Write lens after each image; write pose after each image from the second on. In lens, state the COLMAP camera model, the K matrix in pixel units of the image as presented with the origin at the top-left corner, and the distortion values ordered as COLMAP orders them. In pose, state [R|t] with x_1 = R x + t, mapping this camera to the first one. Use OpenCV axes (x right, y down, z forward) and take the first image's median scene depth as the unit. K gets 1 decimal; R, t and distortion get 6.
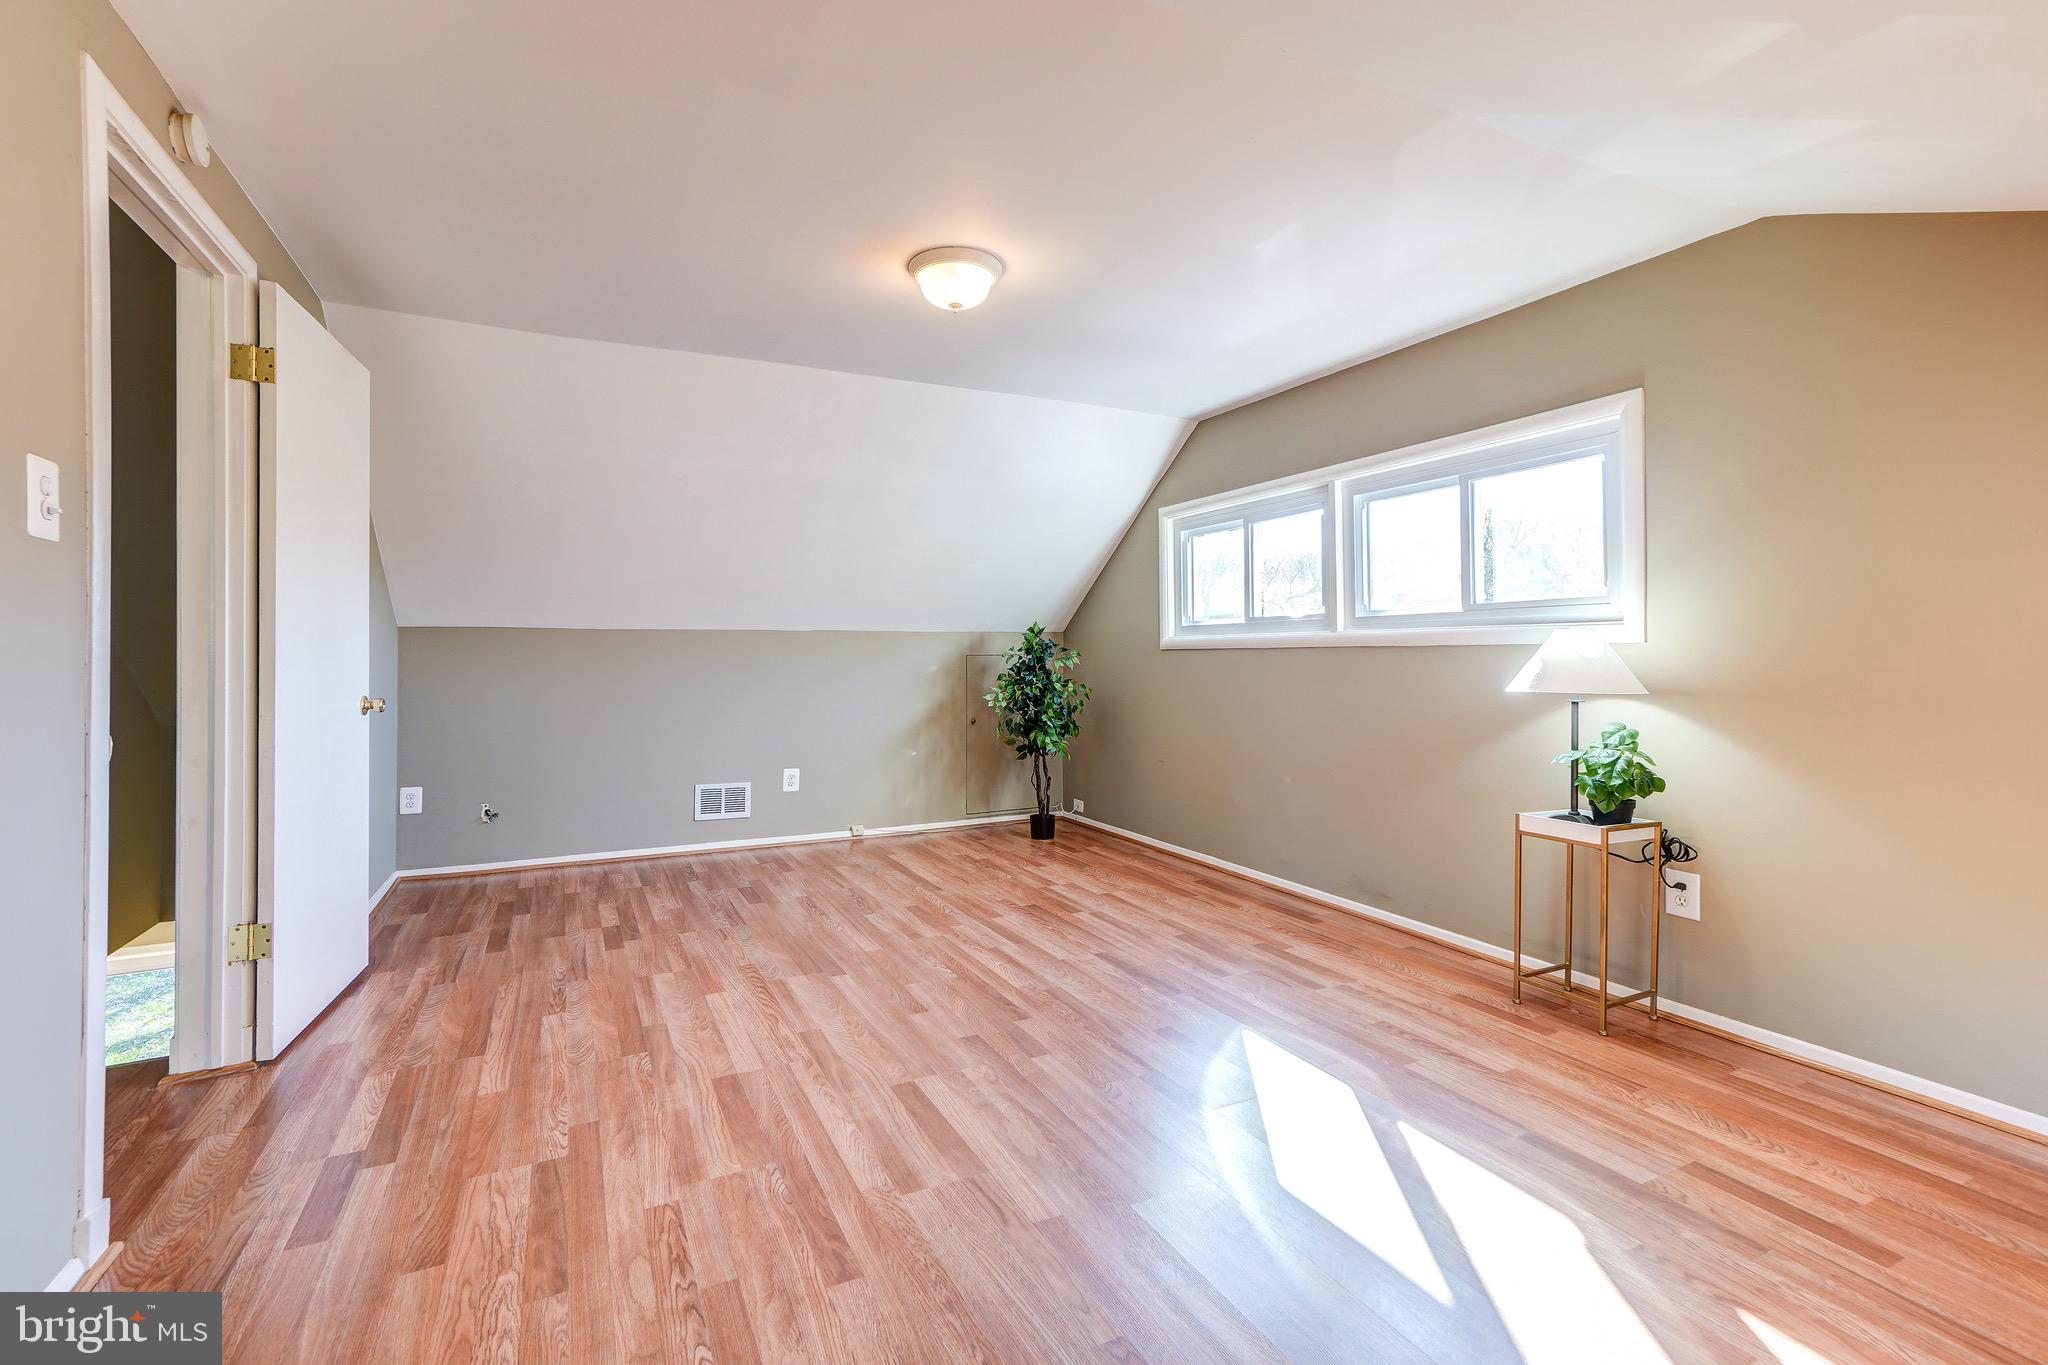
lens RADIAL K [[900.8, 0, 996.9], [0, 900.8, 655.3], [0, 0, 1]] dist [-0.012907, 0.010962]
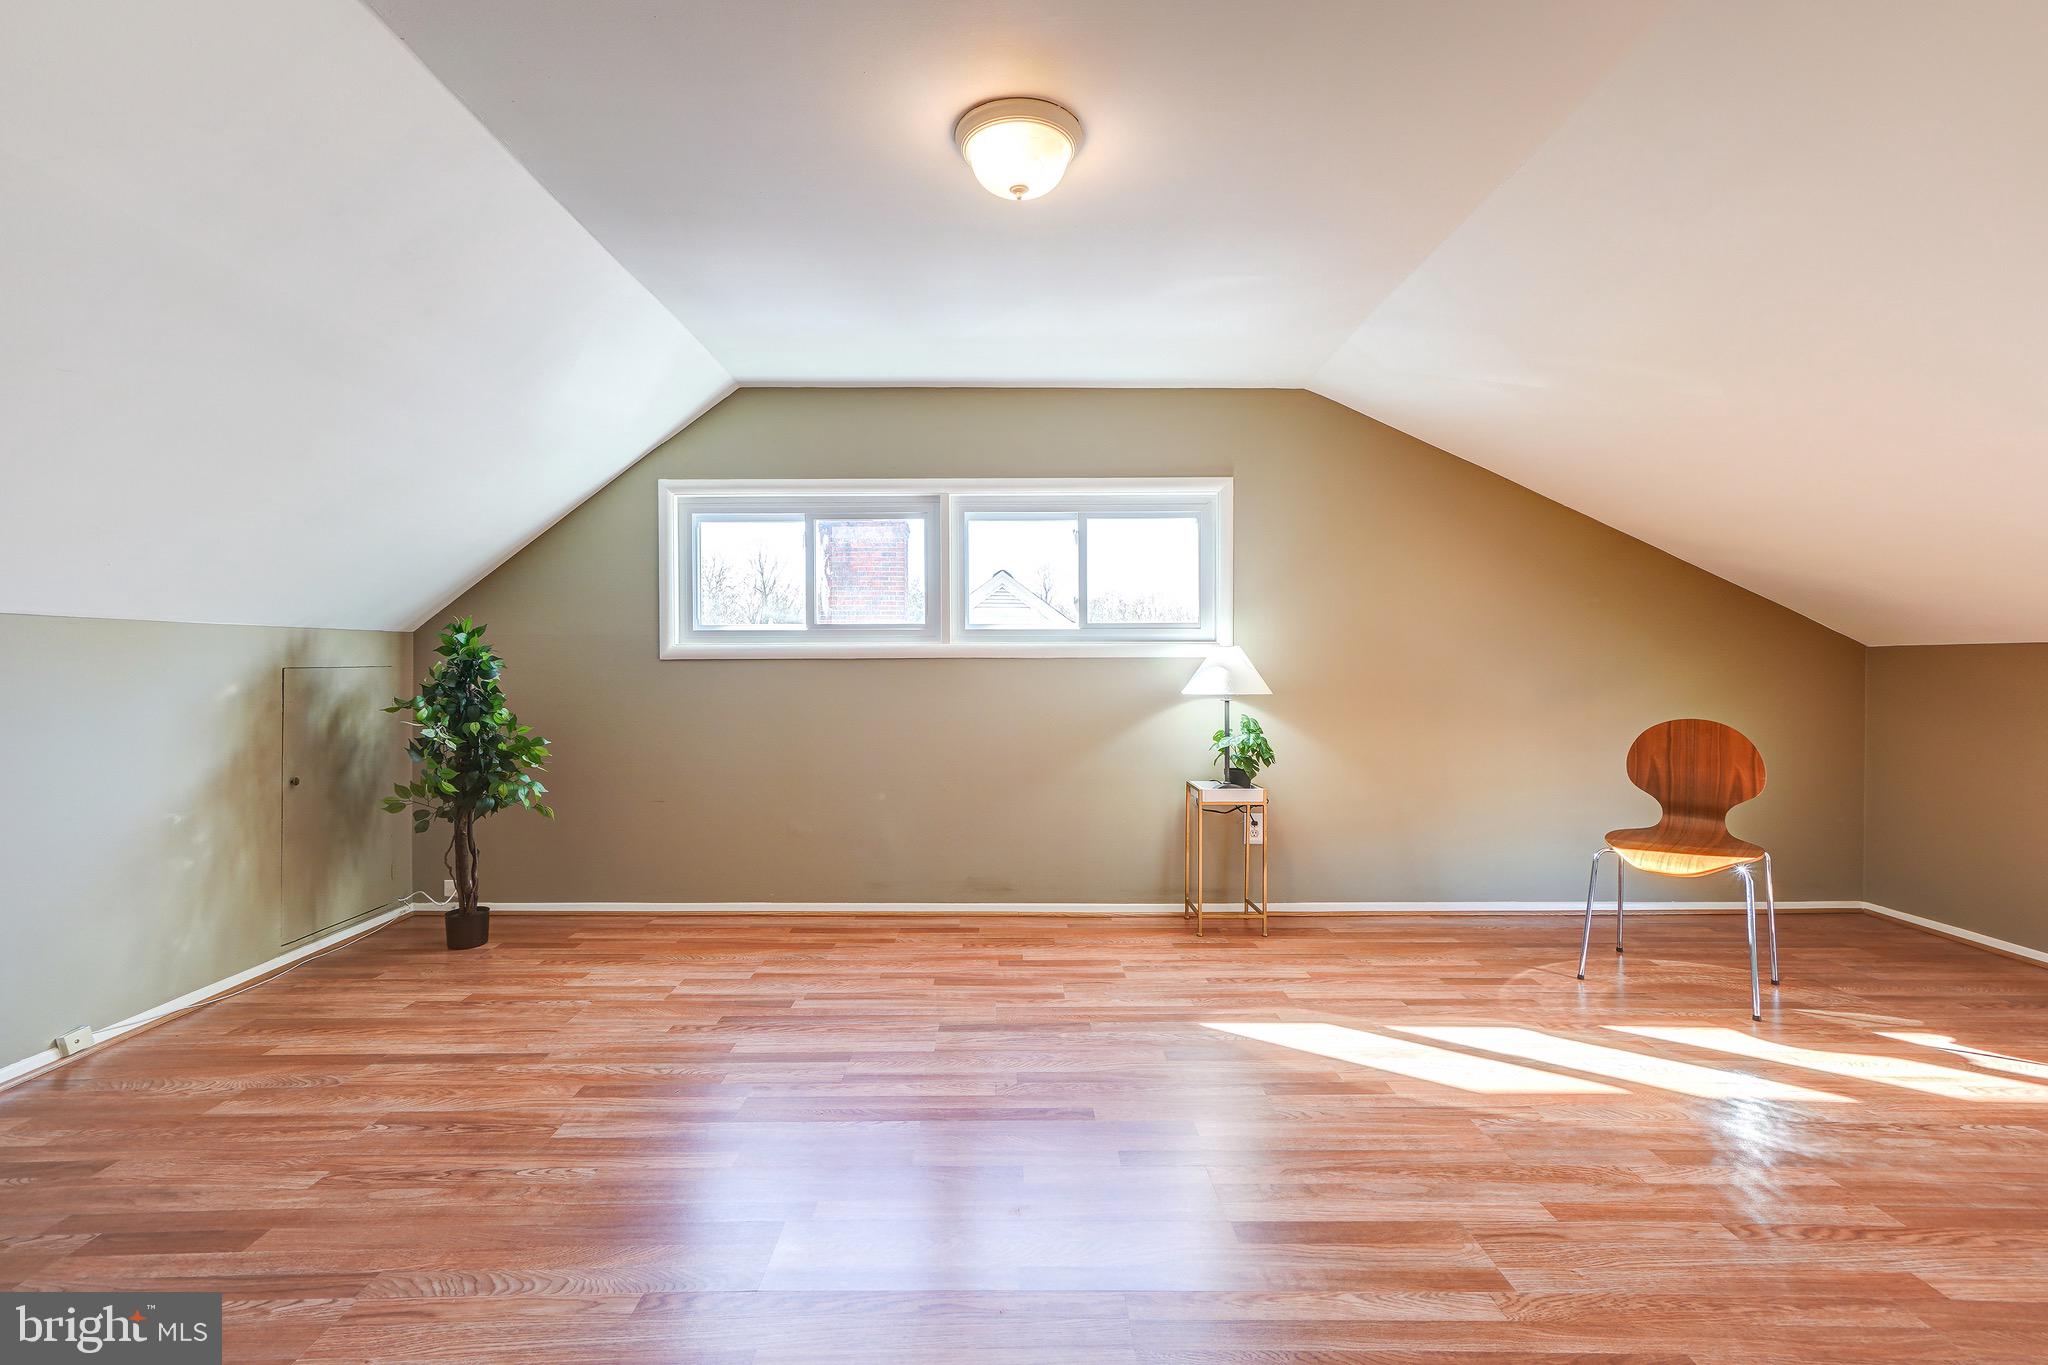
lens RADIAL K [[900.8, 0, 1023.8], [0, 900.8, 668.8], [0, 0, 1]] dist [-0.012907, 0.010962]
pose [[0.434585, -0.004172, 0.900621, -0.574916], [0.001109, 0.999991, 0.004097, -0.001732], [-0.900630, -0.000782, 0.434585, 0.553920]]
